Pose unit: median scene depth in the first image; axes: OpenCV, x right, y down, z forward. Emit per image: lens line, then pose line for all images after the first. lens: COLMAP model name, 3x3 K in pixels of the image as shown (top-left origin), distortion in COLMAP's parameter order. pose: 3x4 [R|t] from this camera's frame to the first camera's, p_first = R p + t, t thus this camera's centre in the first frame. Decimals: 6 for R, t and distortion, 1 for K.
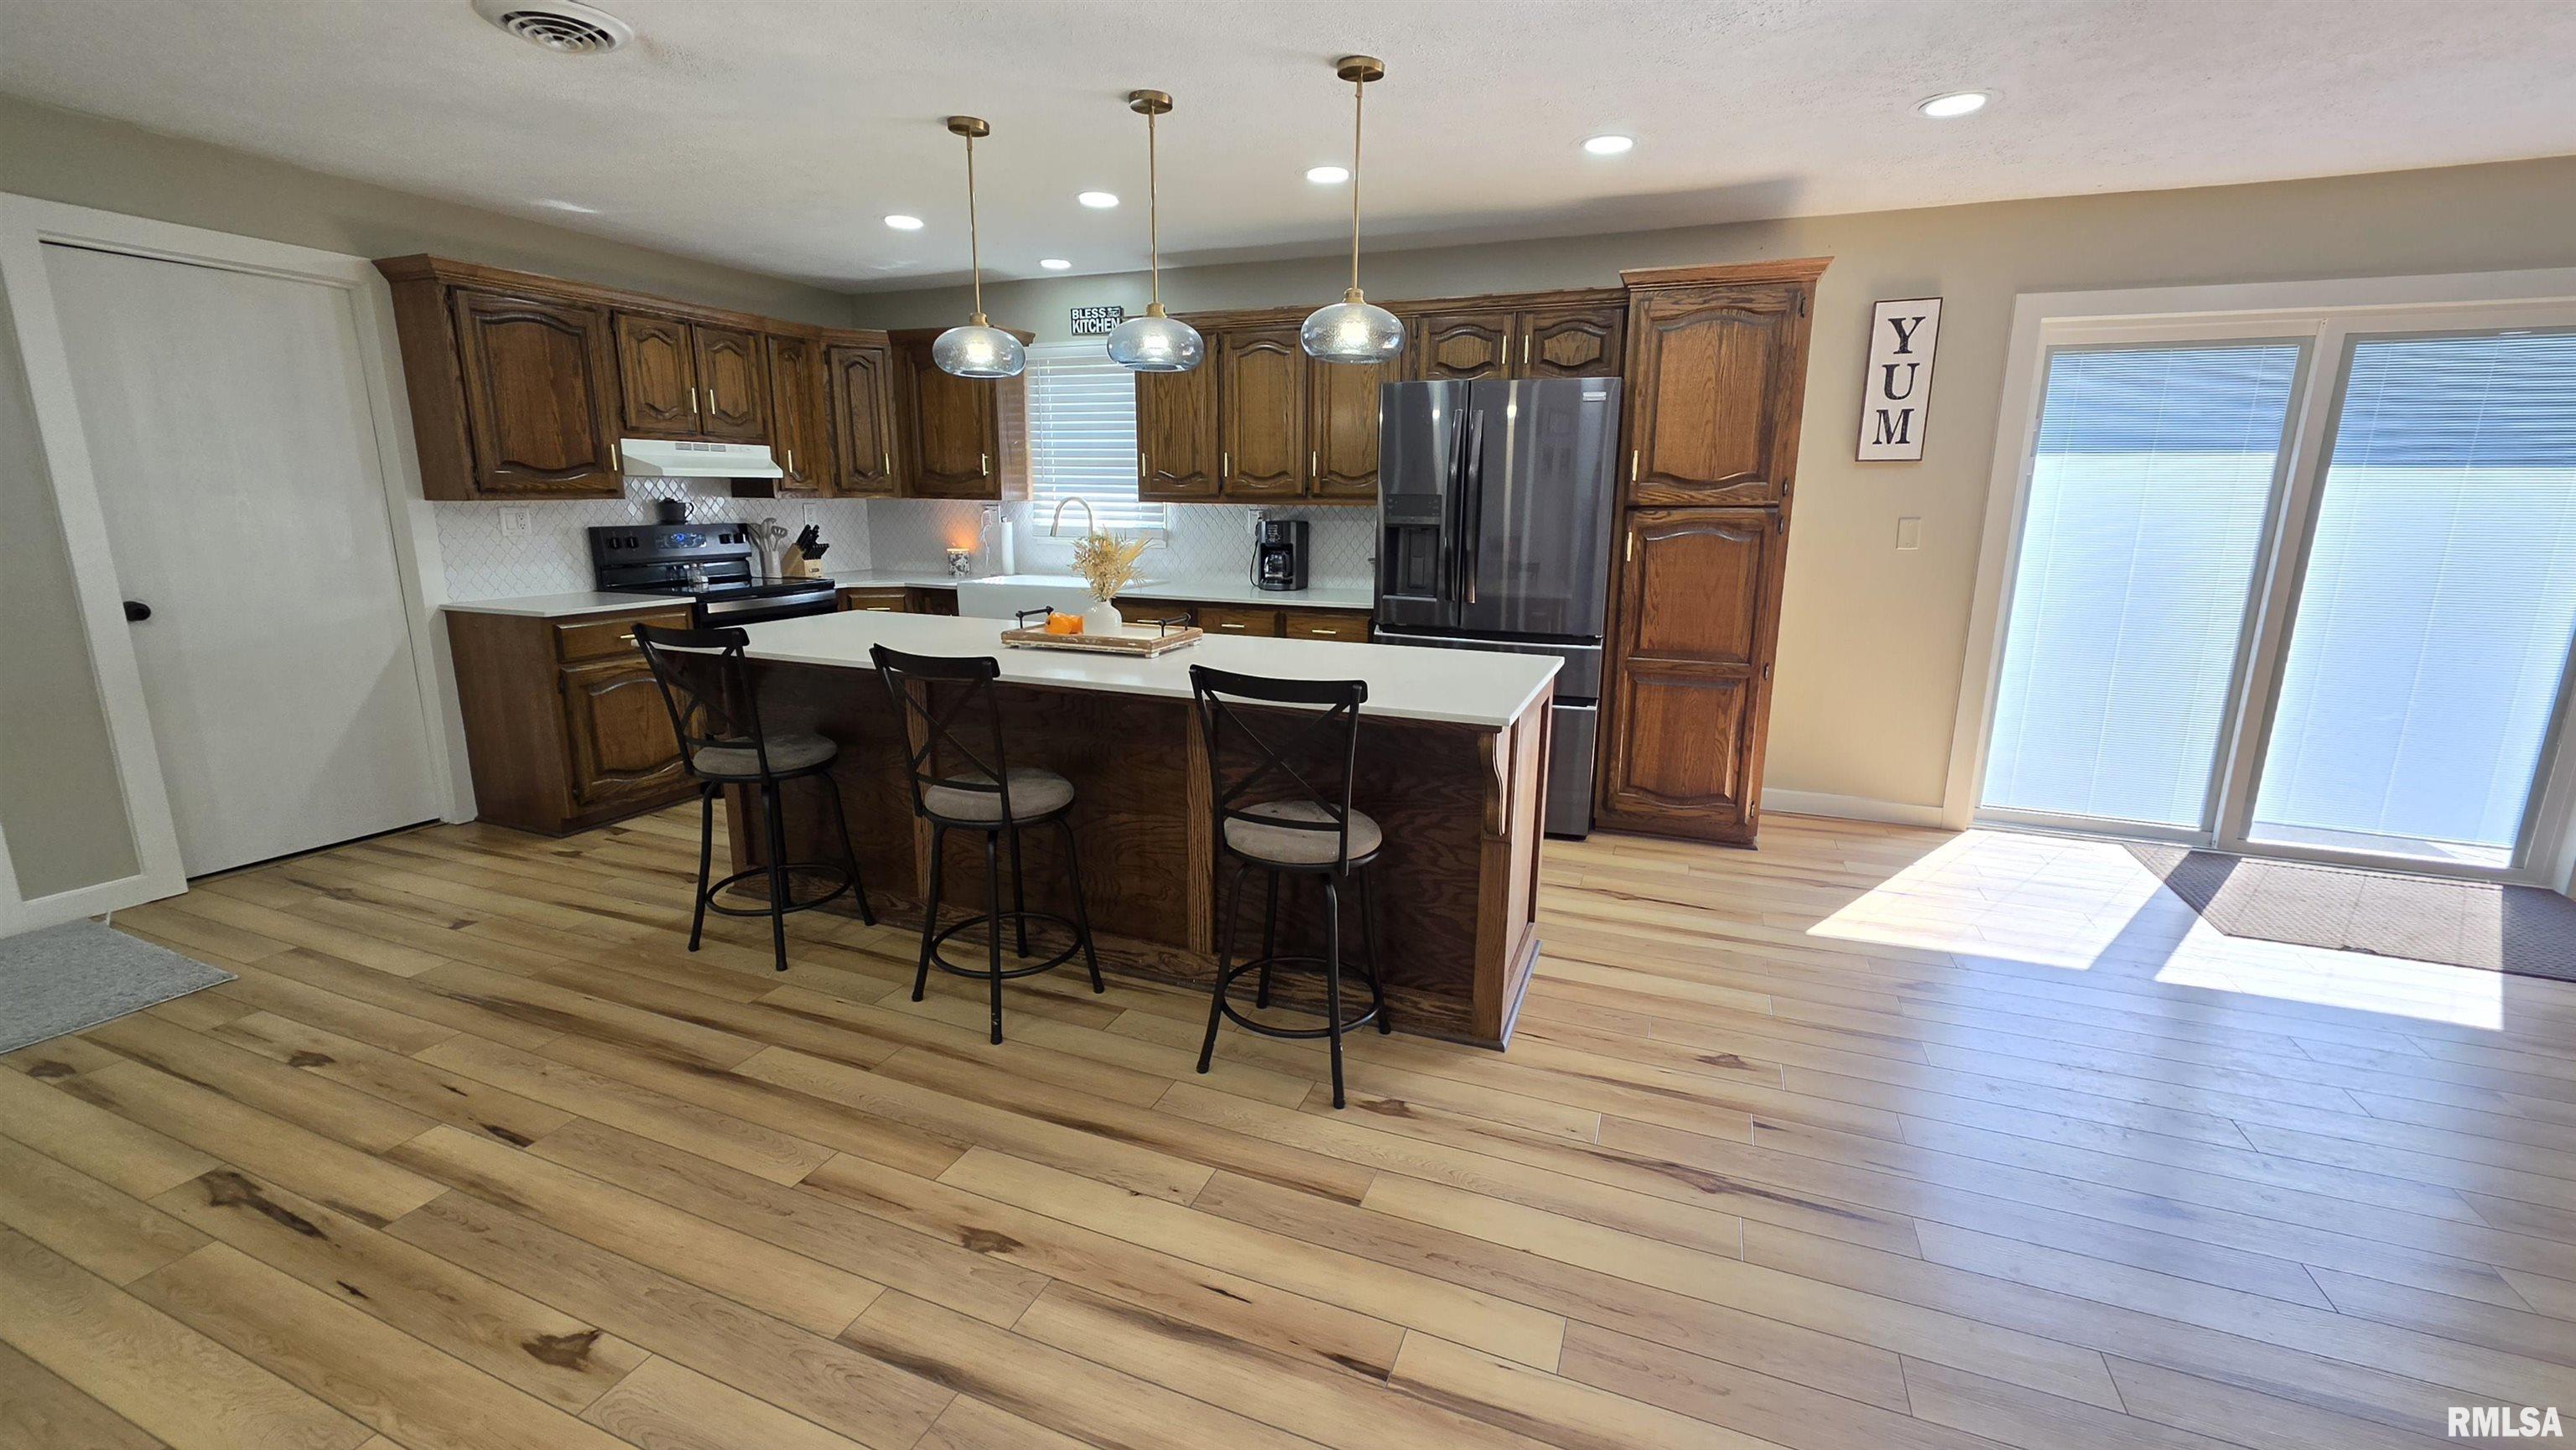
lens RADIAL K [[1027.5, 0, 1282.2], [0, 1027.5, 717.7], [0, 0, 1]] dist [0.002979, -0.002200]
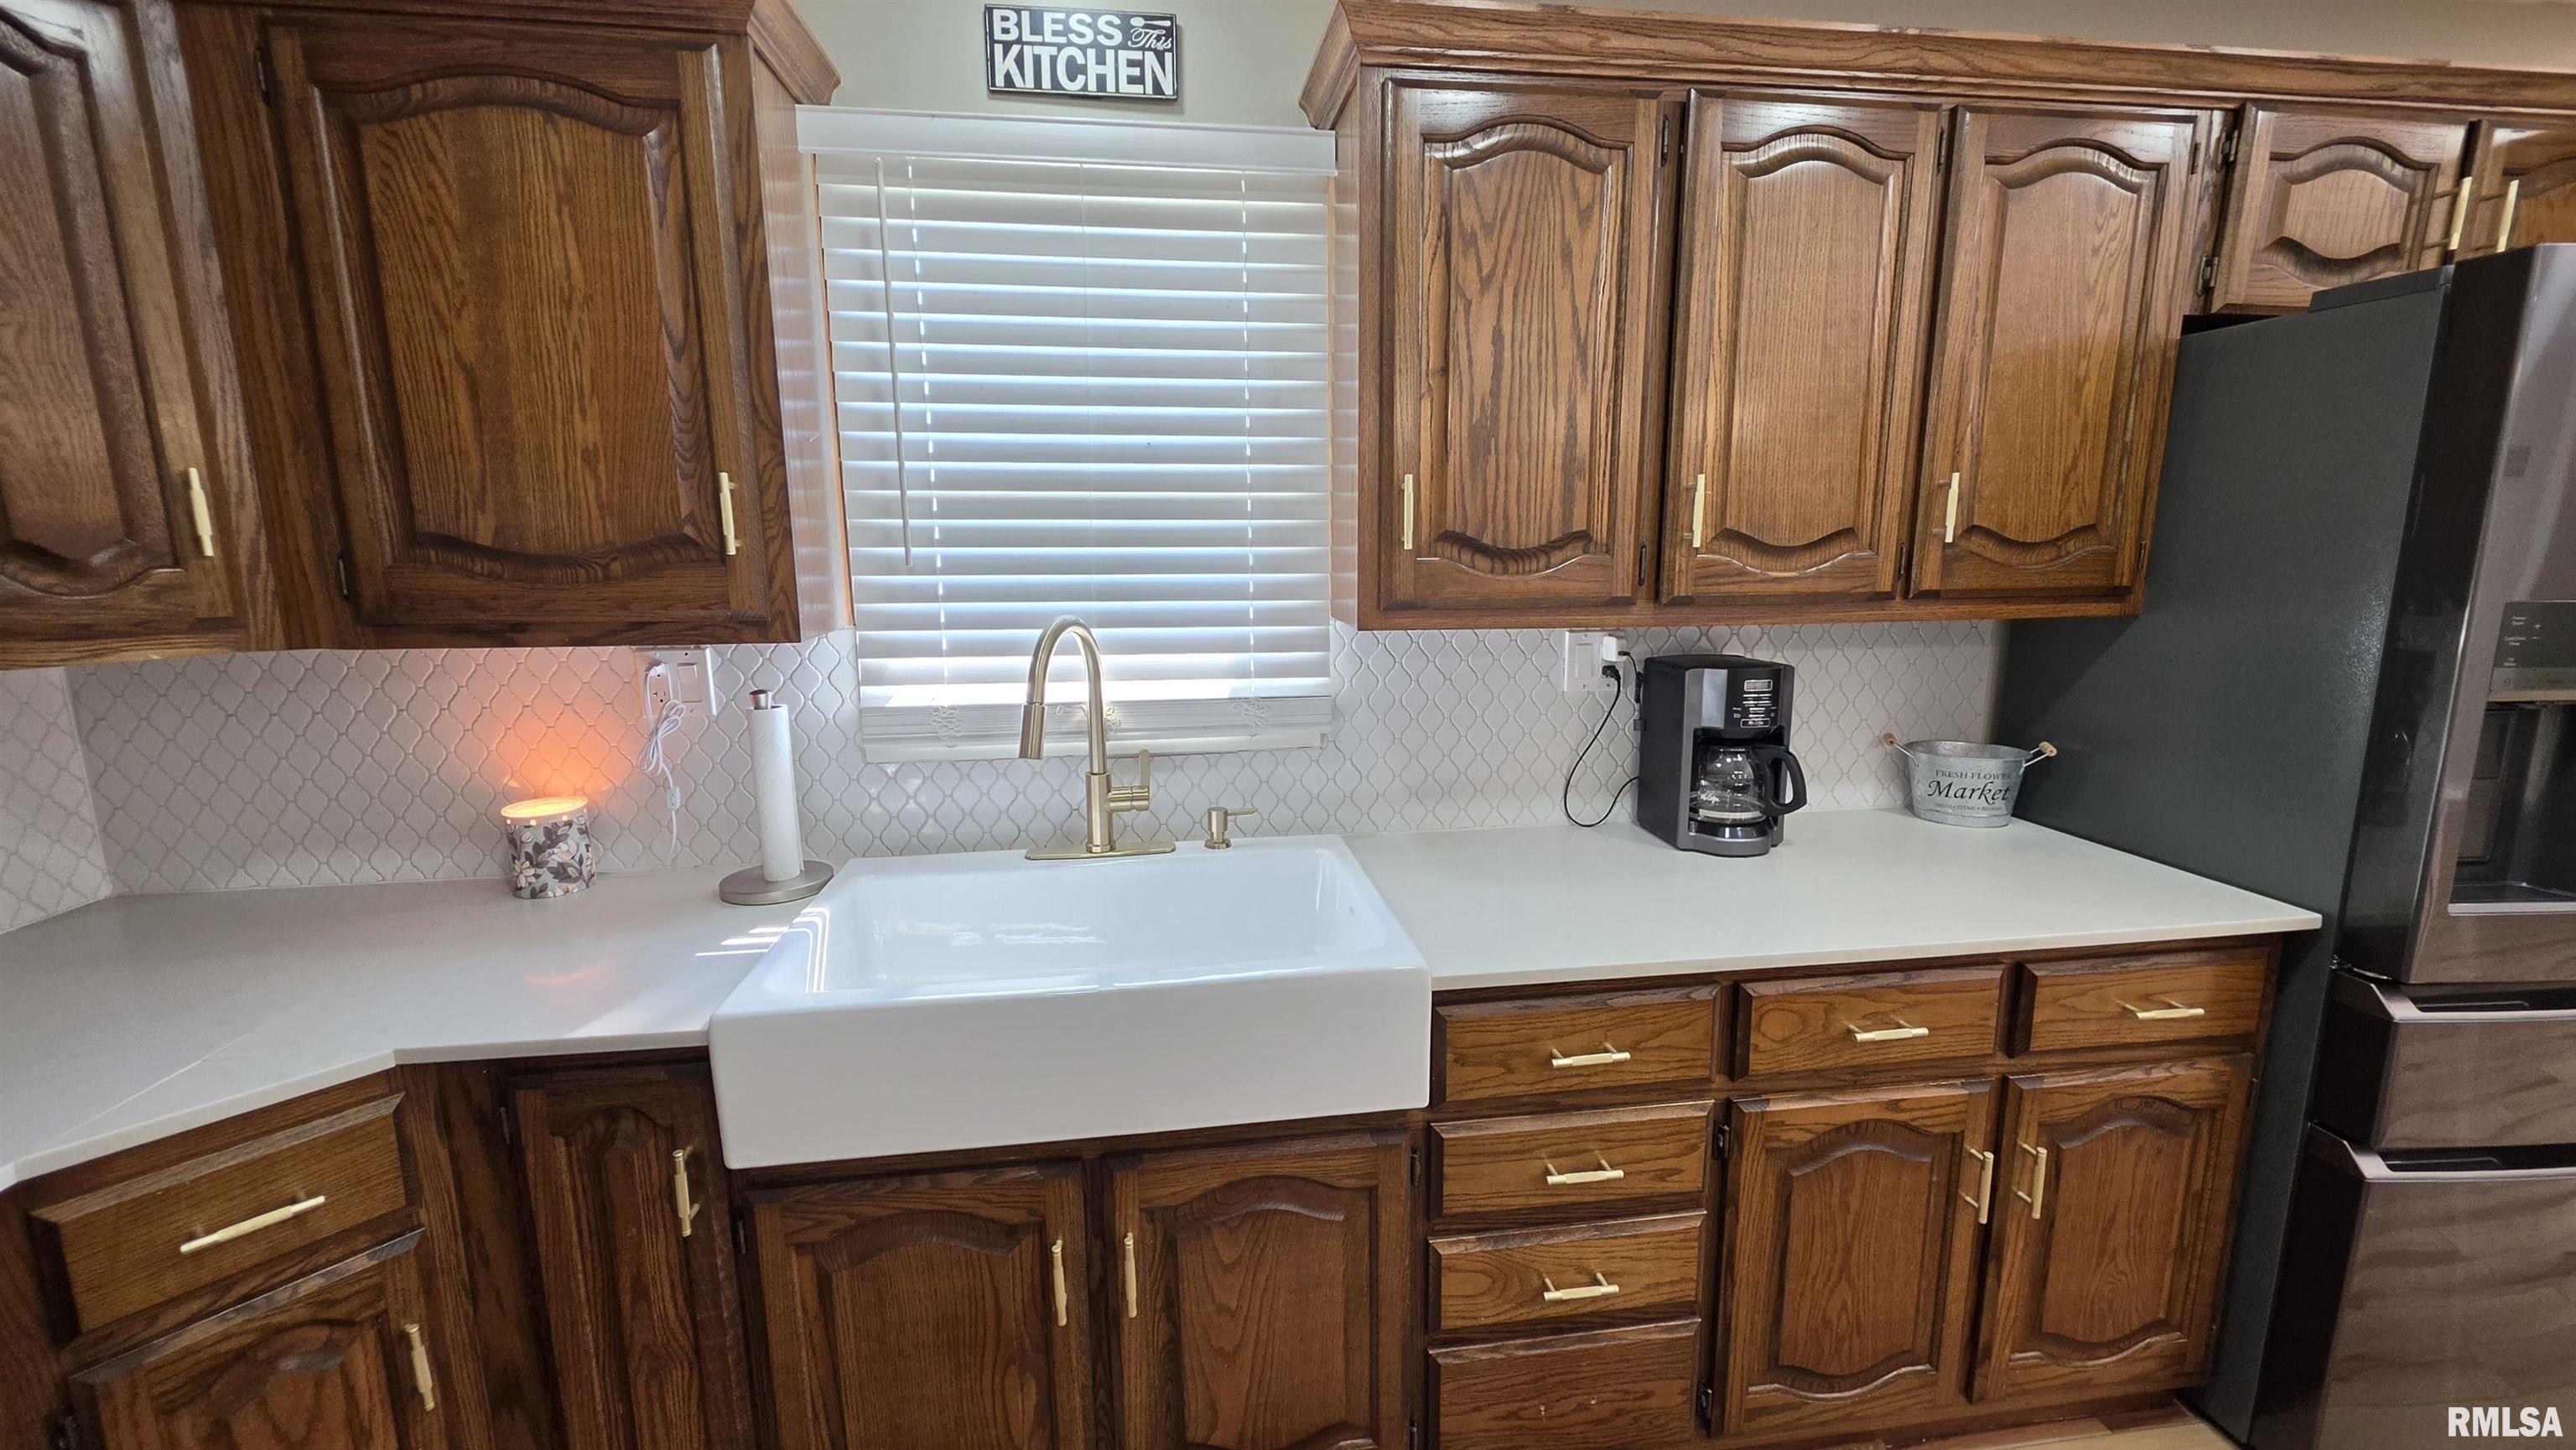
lens RADIAL K [[1027.5, 0, 1278.1], [0, 1027.5, 718.6], [0, 0, 1]] dist [0.002979, -0.002200]
pose [[0.867374, -0.102689, 0.486947, -0.373547], [0.122422, 0.992439, -0.008776, -0.217355], [-0.482365, 0.067225, 0.873387, 0.878166]]
